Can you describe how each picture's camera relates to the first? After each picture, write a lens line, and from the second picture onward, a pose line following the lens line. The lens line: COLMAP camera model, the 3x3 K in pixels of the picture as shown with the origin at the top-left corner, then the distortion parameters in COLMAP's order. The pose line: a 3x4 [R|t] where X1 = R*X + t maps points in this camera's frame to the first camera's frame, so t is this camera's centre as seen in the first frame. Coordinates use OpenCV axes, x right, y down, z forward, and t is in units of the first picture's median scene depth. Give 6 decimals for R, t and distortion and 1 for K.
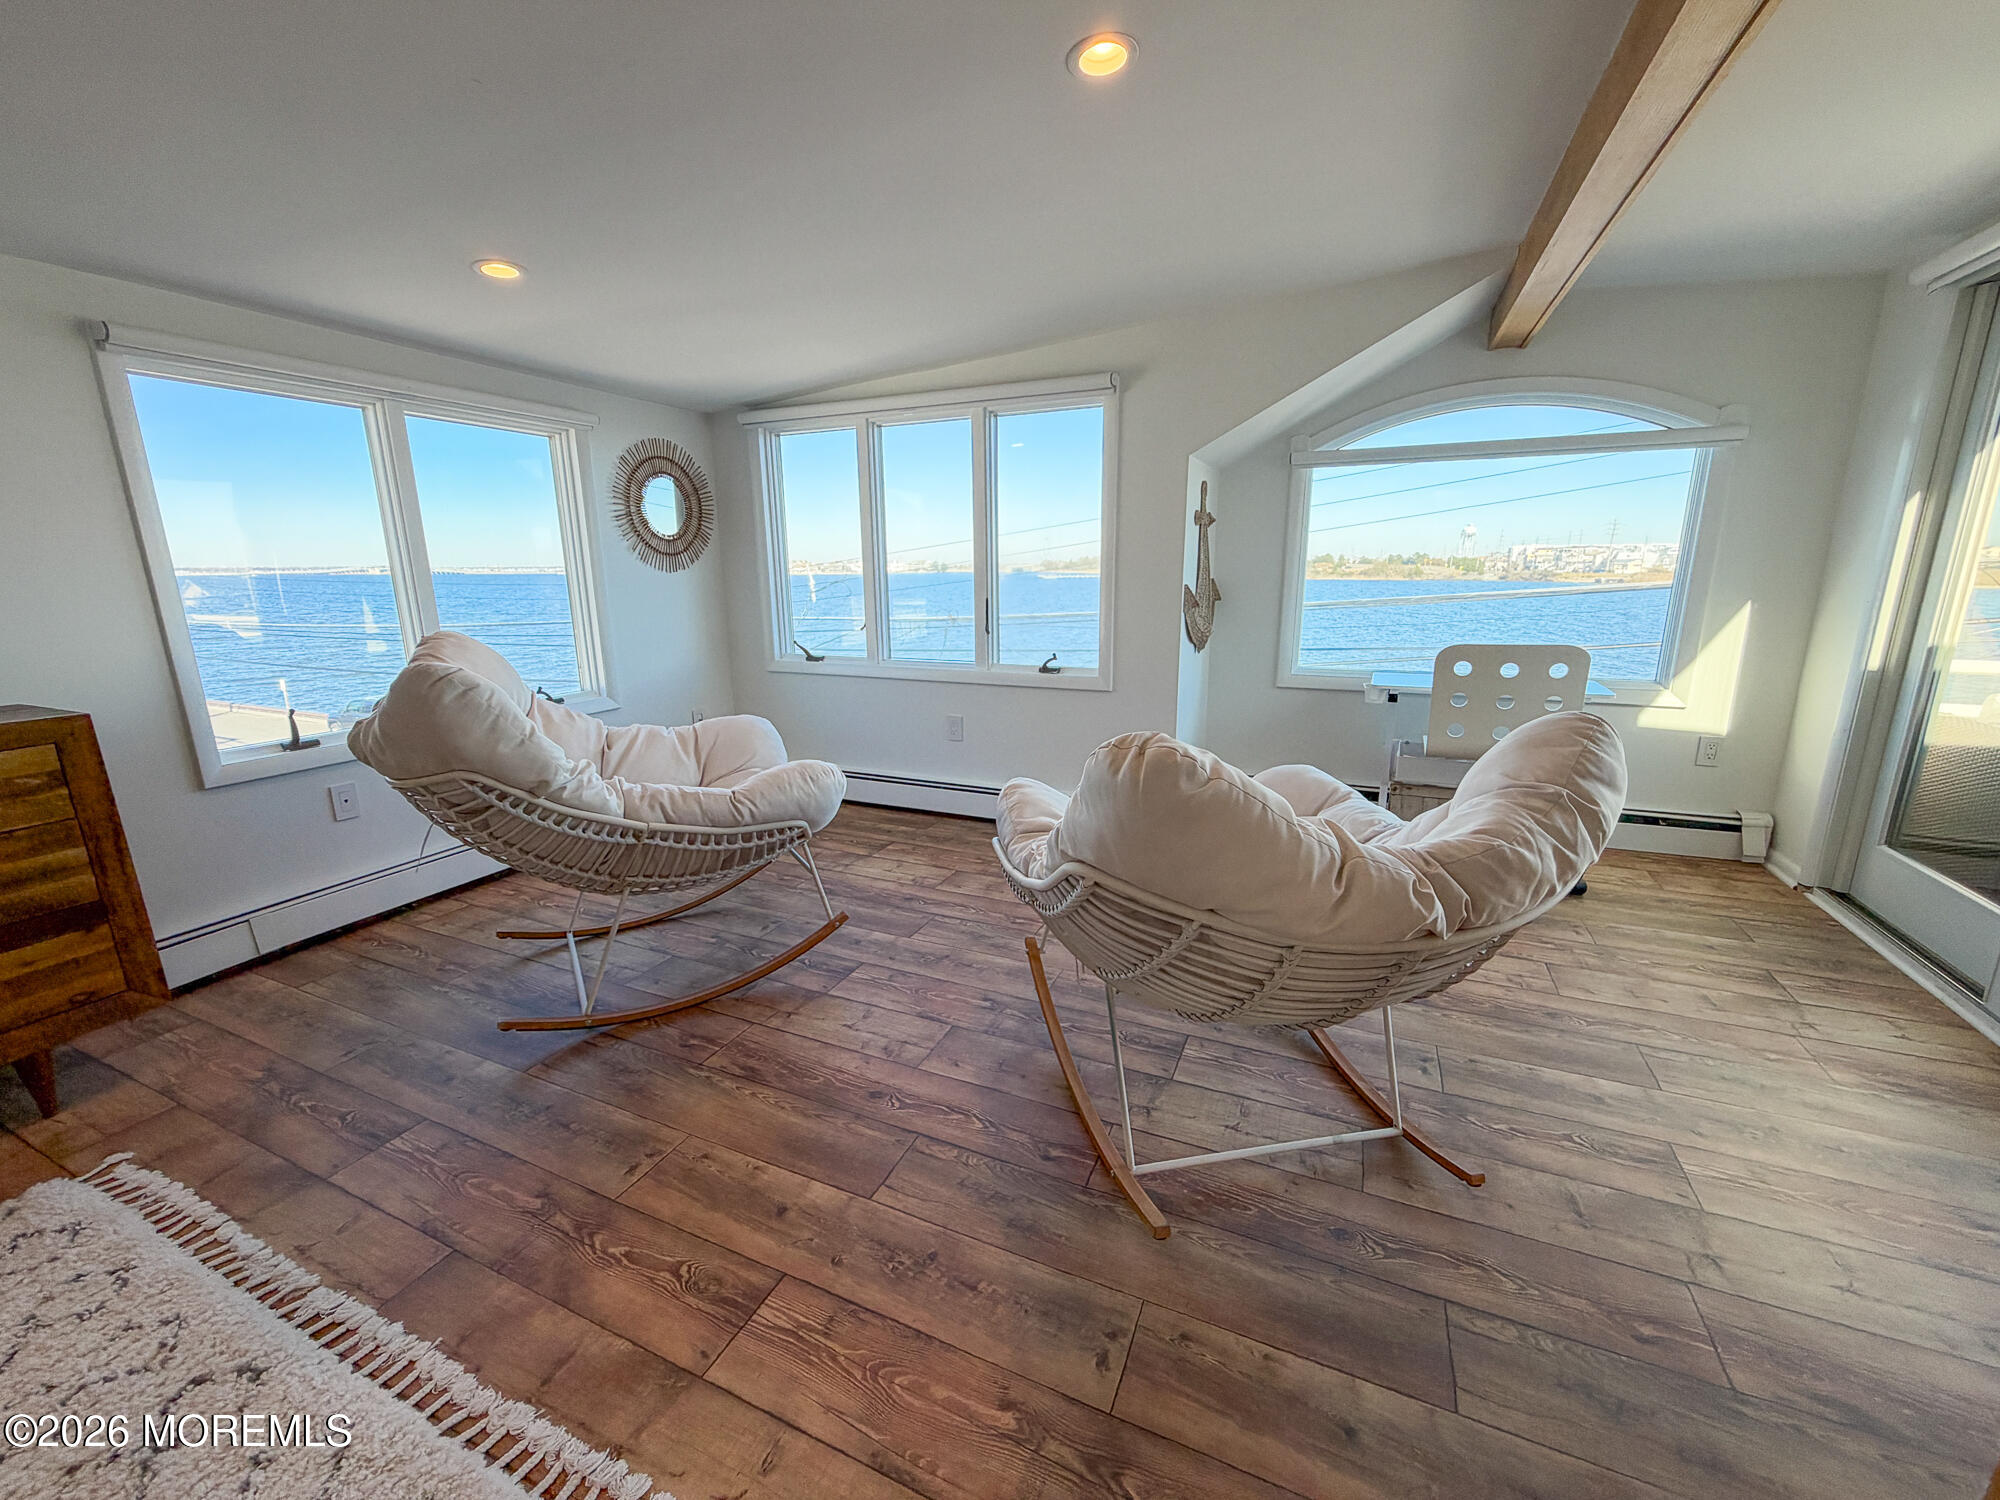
lens RADIAL K [[800.5, 0, 1021.5], [0, 800.5, 765.9], [0, 0, 1]] dist [-0.001507, 0.000862]
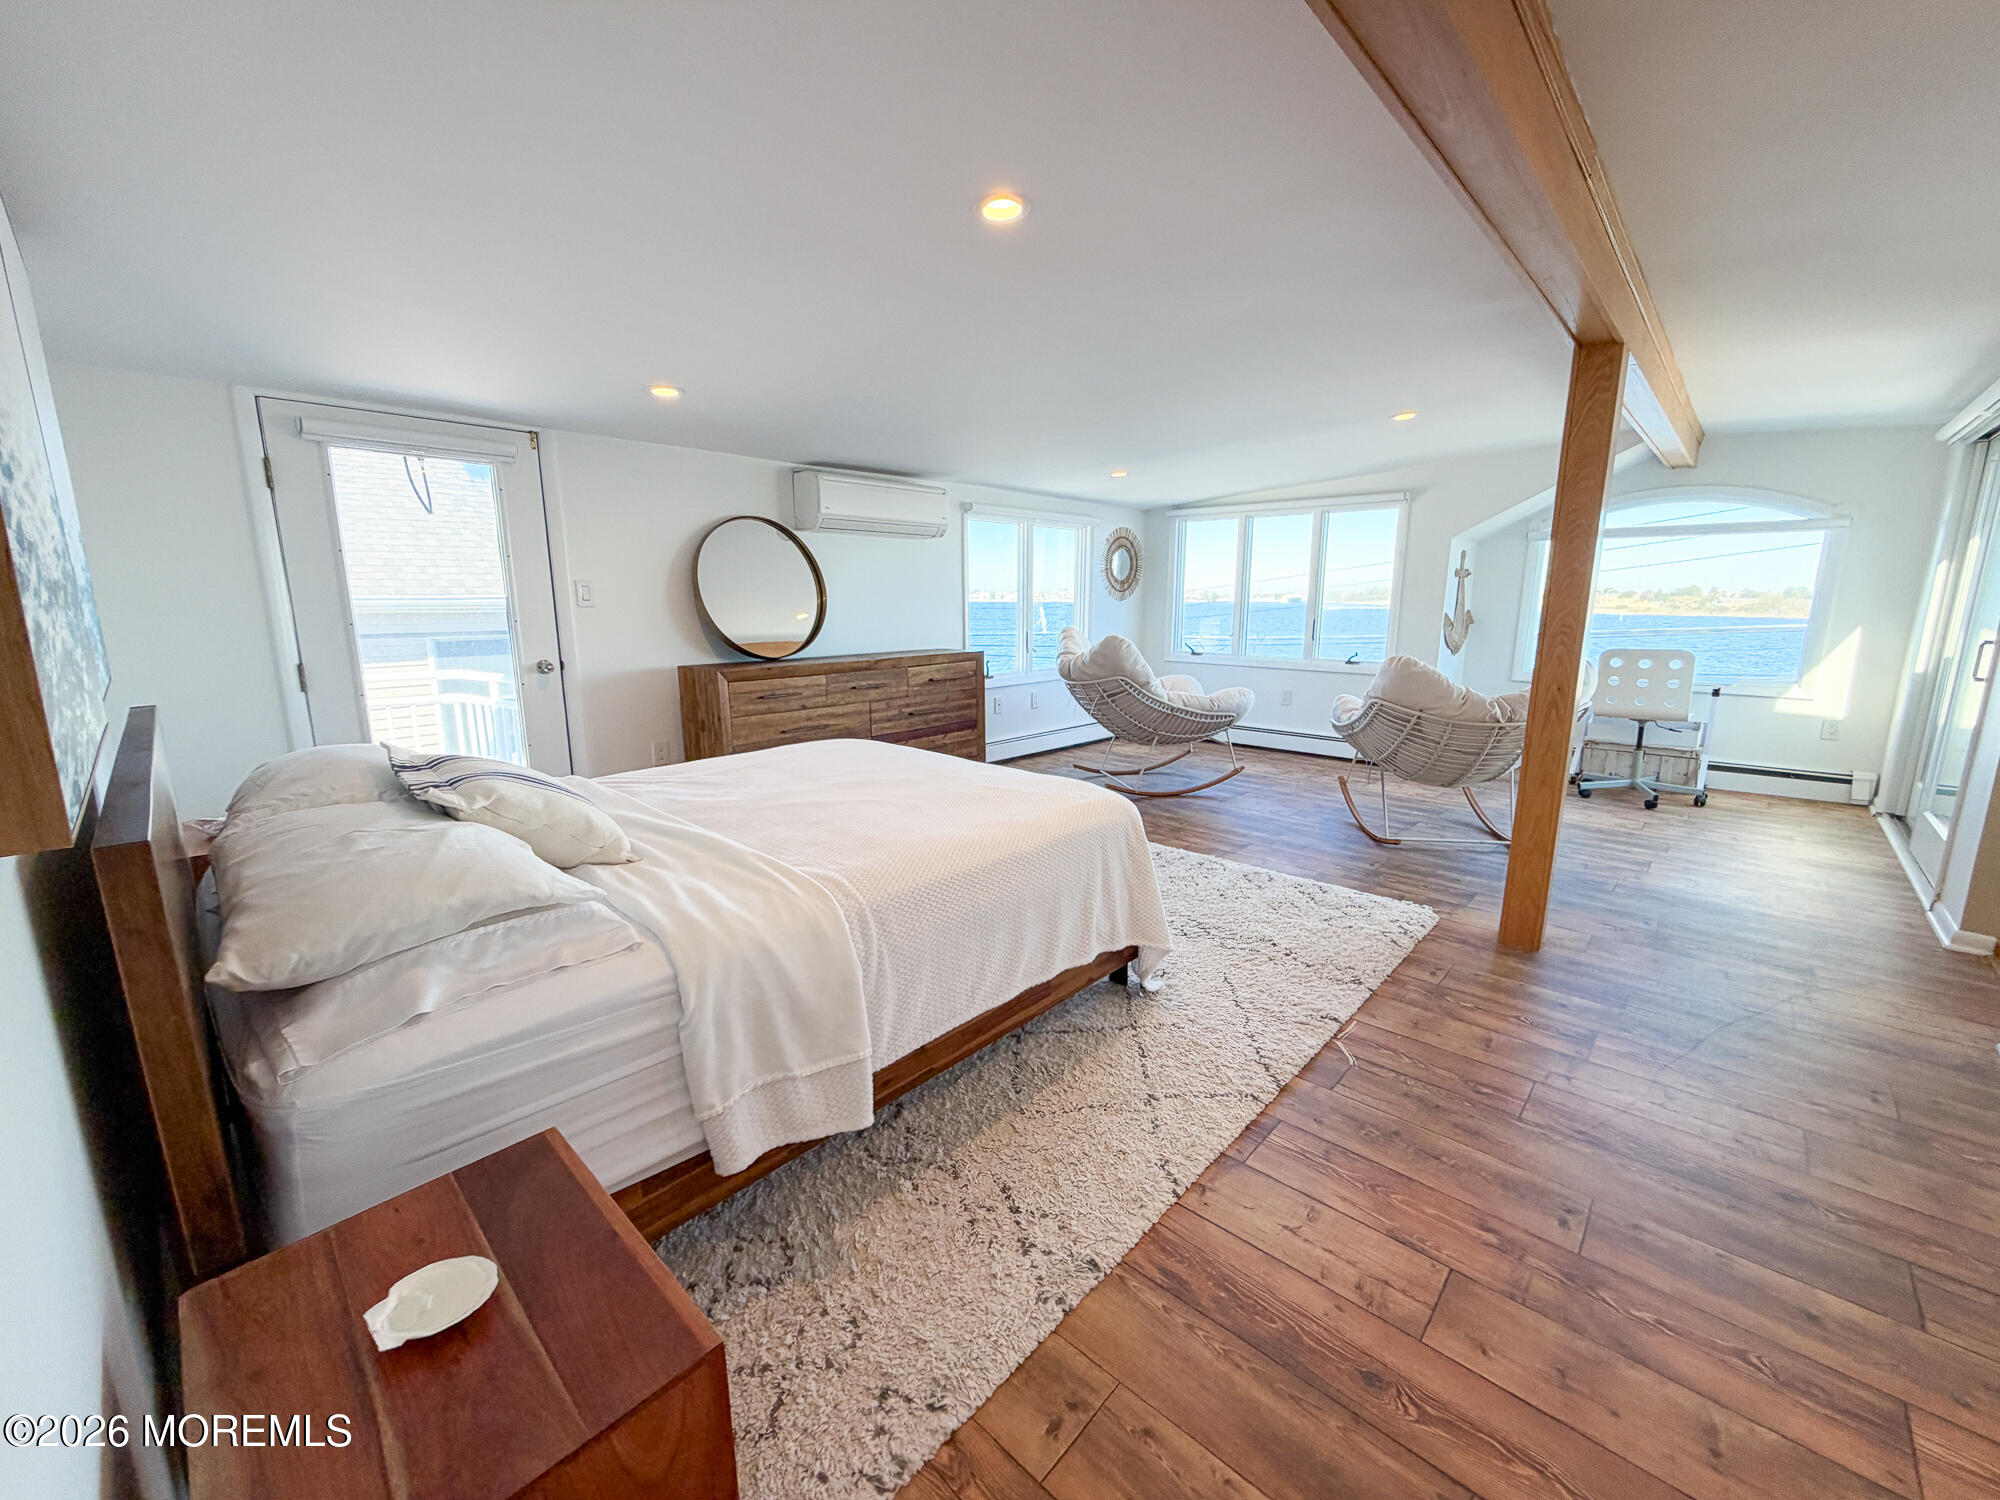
lens RADIAL K [[800.5, 0, 1012.0], [0, 800.5, 746.9], [0, 0, 1]] dist [-0.001507, 0.000862]
pose [[0.942681, 0.072482, -0.325728, -0.088116], [-0.090655, 0.995040, -0.040943, 0.213119], [0.321144, 0.068125, 0.944577, -0.893306]]
